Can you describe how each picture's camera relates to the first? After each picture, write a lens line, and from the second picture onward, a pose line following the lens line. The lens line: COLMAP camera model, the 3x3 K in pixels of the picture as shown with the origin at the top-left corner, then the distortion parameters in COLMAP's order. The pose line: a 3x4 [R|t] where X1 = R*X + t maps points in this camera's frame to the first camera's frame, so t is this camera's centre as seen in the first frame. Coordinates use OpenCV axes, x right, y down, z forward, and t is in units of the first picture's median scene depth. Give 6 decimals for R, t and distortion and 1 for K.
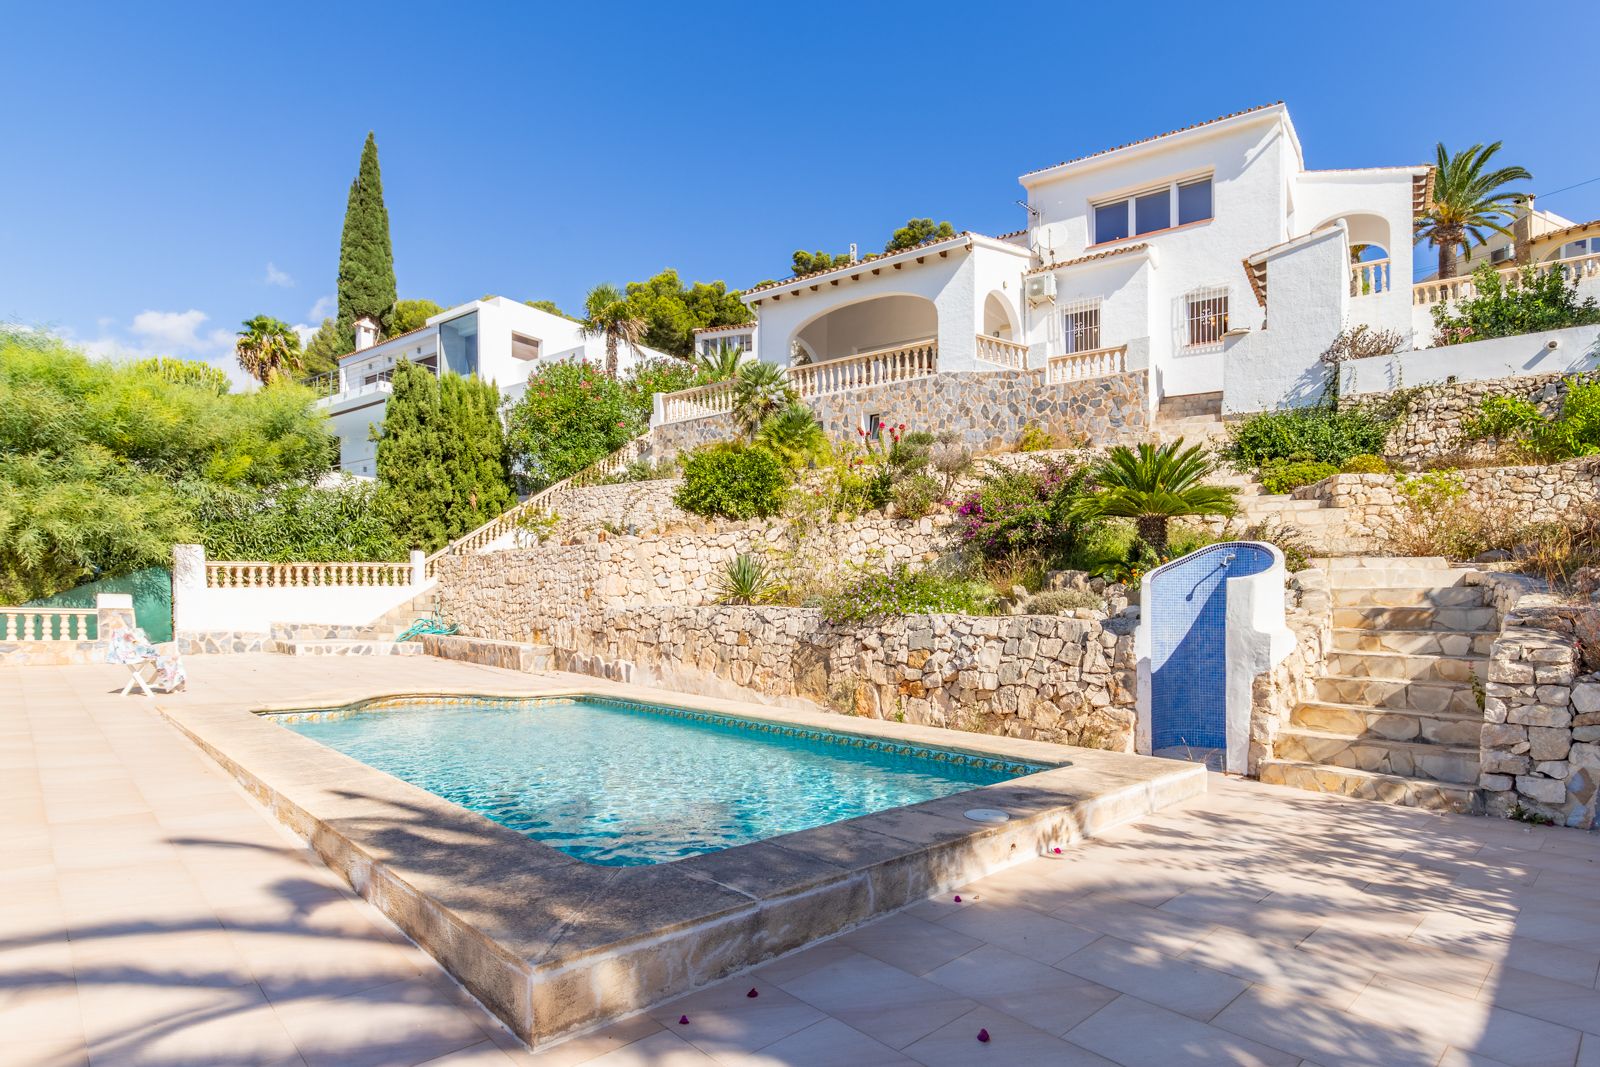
lens RADIAL K [[818.7, 0, 876.1], [0, 818.7, 619.5], [0, 0, 1]] dist [-0.012059, -0.001093]
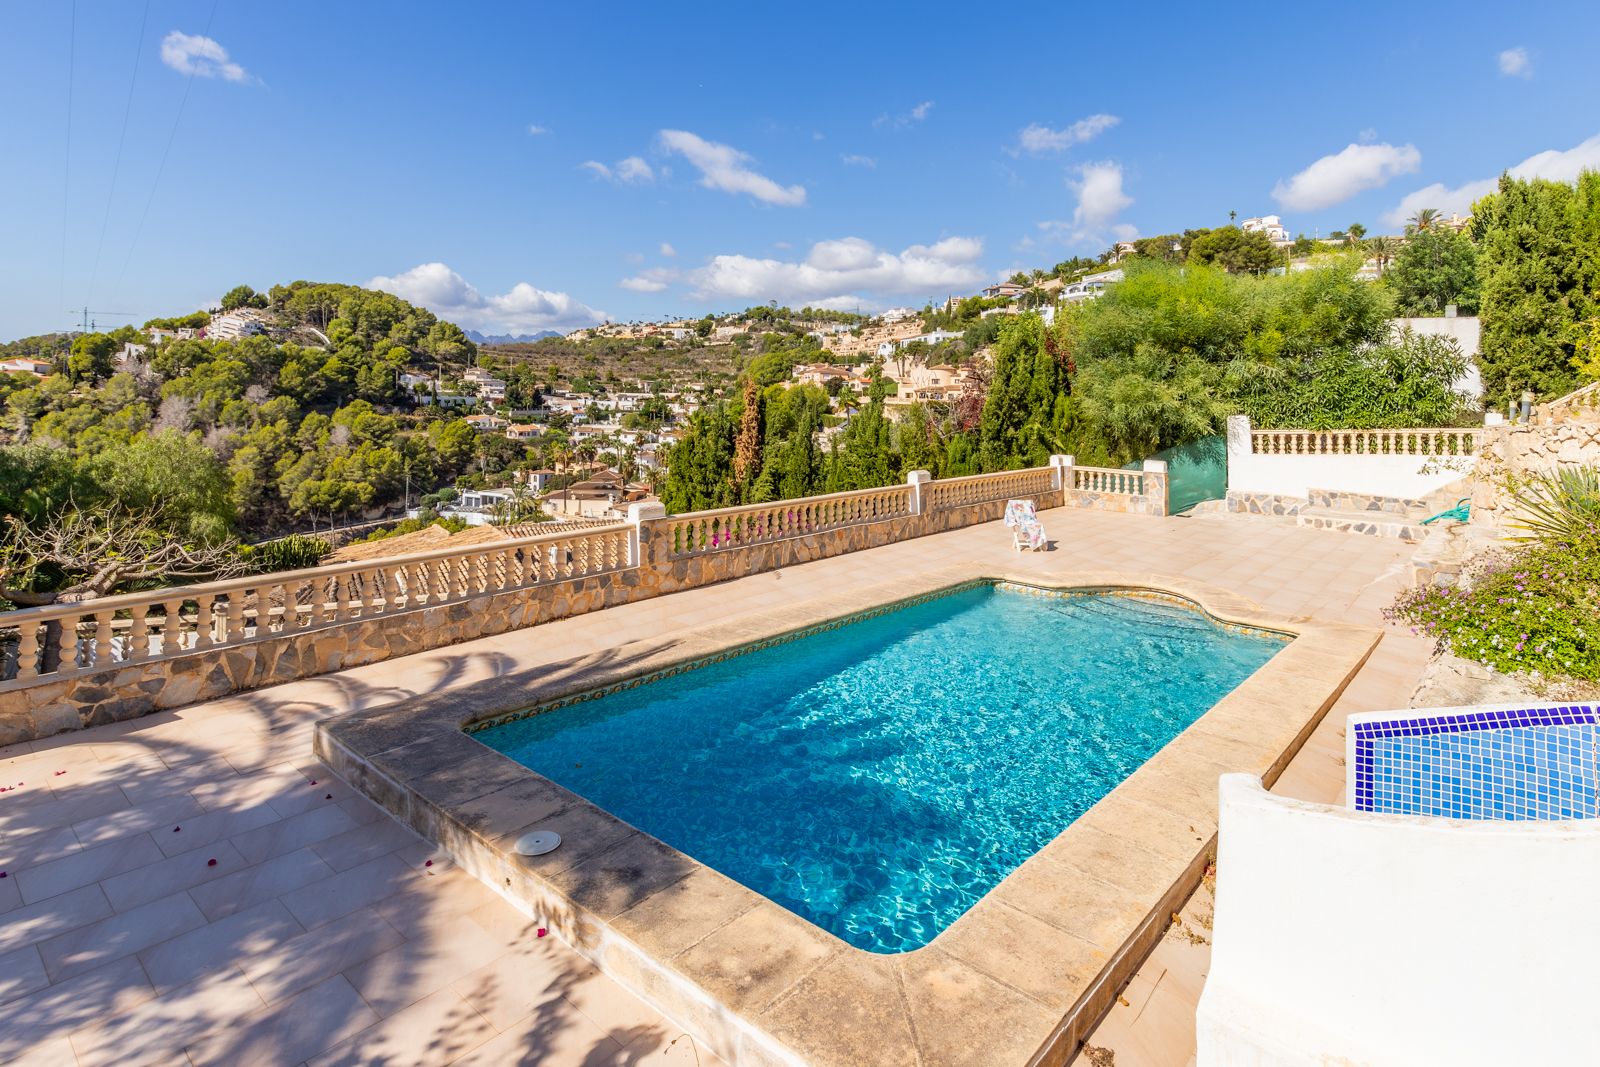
lens RADIAL K [[849.9, 0, 806.3], [0, 849.9, 389.8], [0, 0, 1]] dist [0.004291, 0.000158]
pose [[0.036194, -0.022442, -0.999093, 0.314223], [-0.031222, 0.999234, -0.023577, -0.078196], [0.998857, 0.032047, 0.035466, 0.335407]]
